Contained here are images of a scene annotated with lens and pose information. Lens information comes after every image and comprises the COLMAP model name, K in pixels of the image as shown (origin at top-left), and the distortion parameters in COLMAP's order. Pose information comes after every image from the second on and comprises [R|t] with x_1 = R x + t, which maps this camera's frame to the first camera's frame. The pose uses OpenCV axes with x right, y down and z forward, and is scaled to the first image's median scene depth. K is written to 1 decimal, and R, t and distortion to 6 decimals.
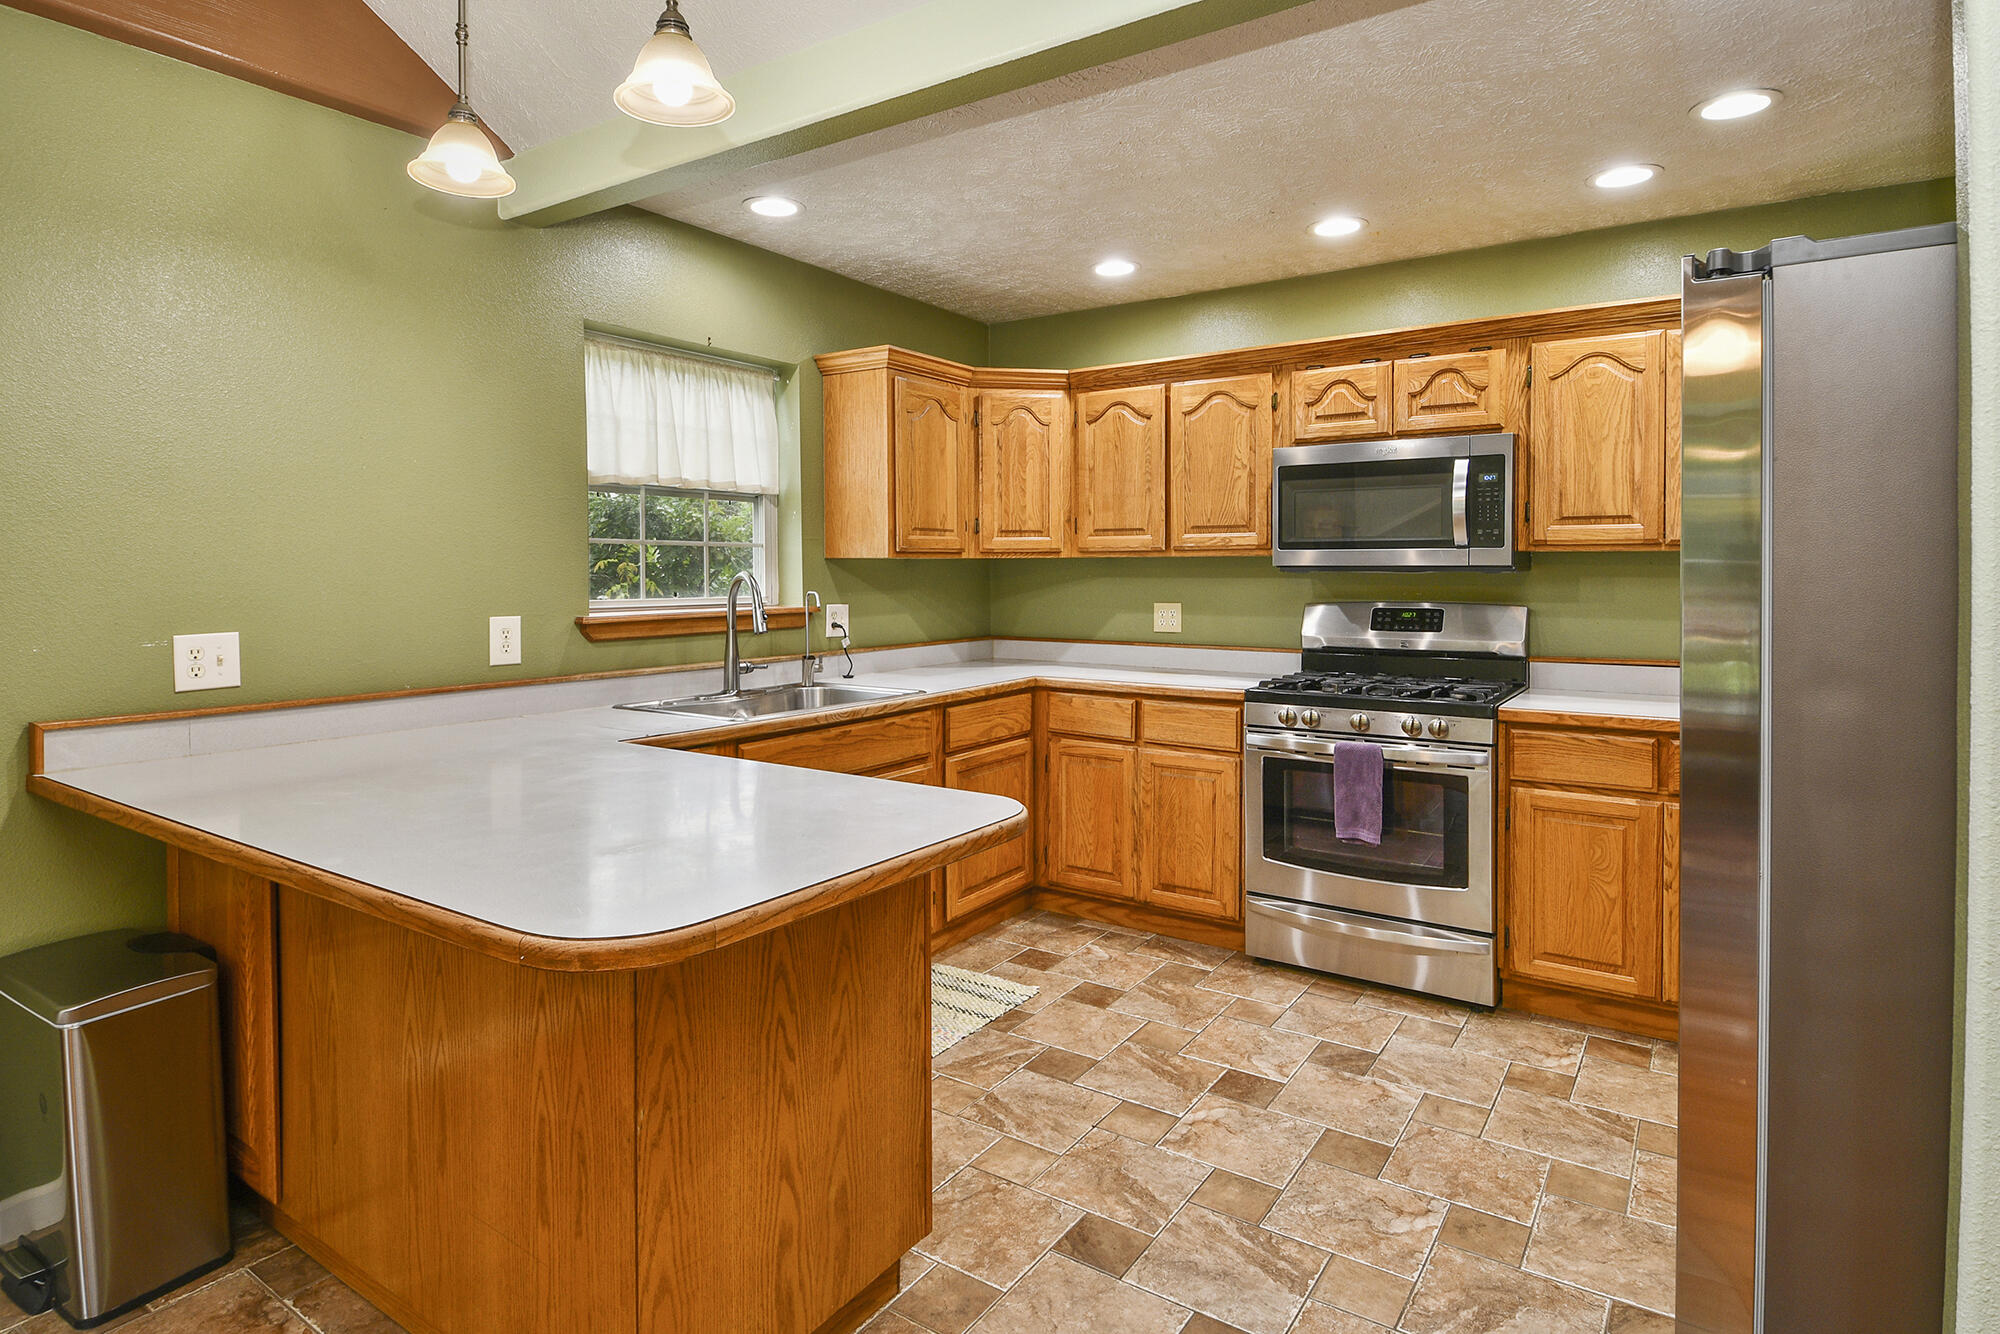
lens RADIAL K [[1071.3, 0, 1008.5], [0, 1071.3, 602.7], [0, 0, 1]] dist [0.000815, -0.000473]
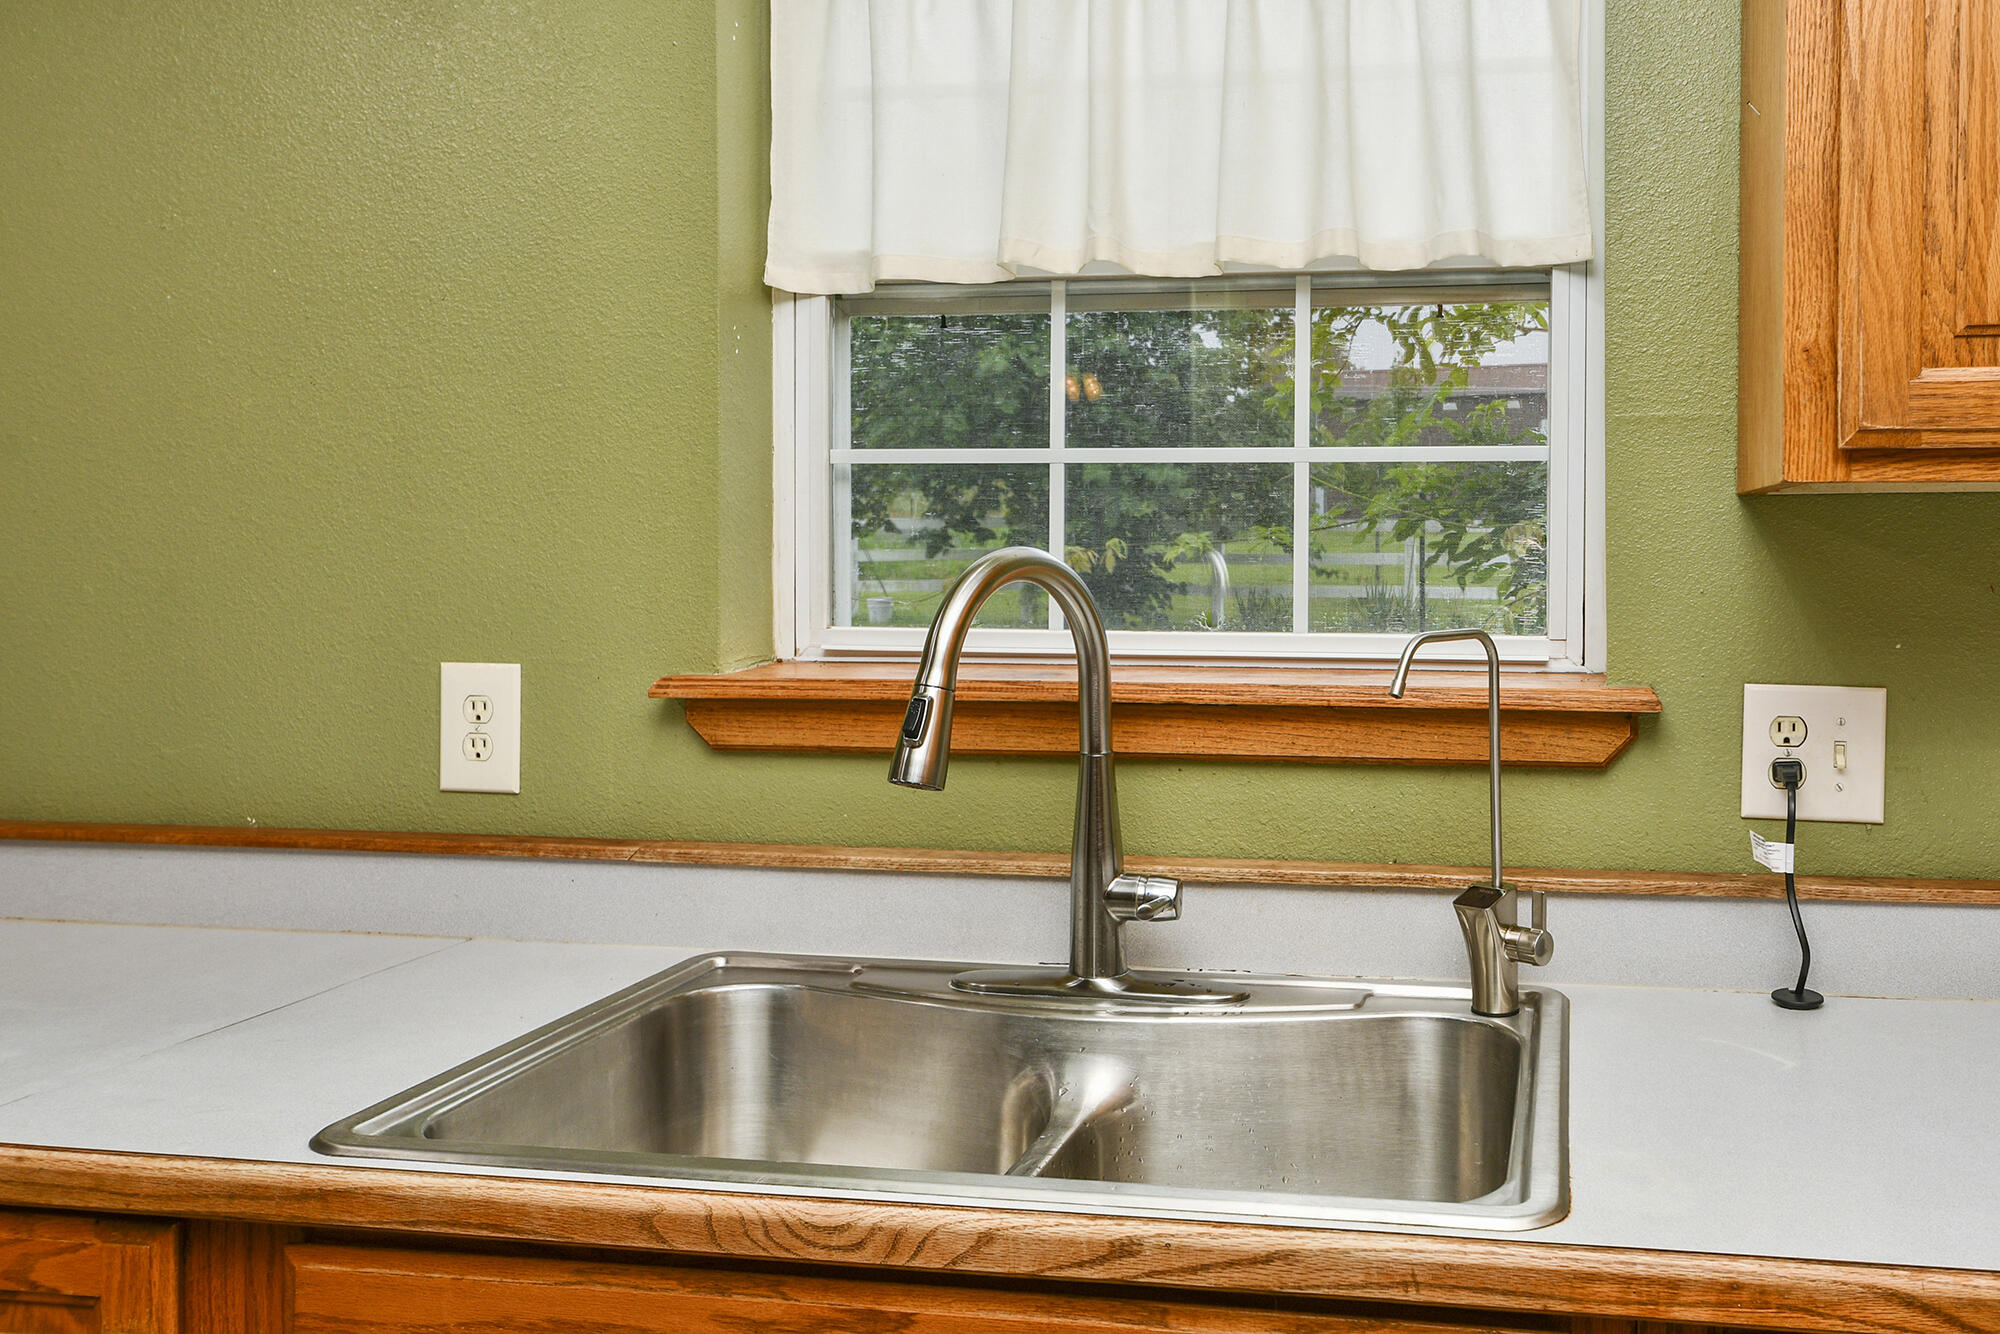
lens RADIAL K [[2251.9, 0, 1000.0], [0, 2251.9, 667.0], [0, 0, 1]] dist [-0.002093, -0.002810]
pose [[0.385873, 0.045491, -0.921430, 0.271614], [-0.034708, 0.998792, 0.034775, -0.016586], [0.921899, 0.018562, 0.386986, 0.749427]]
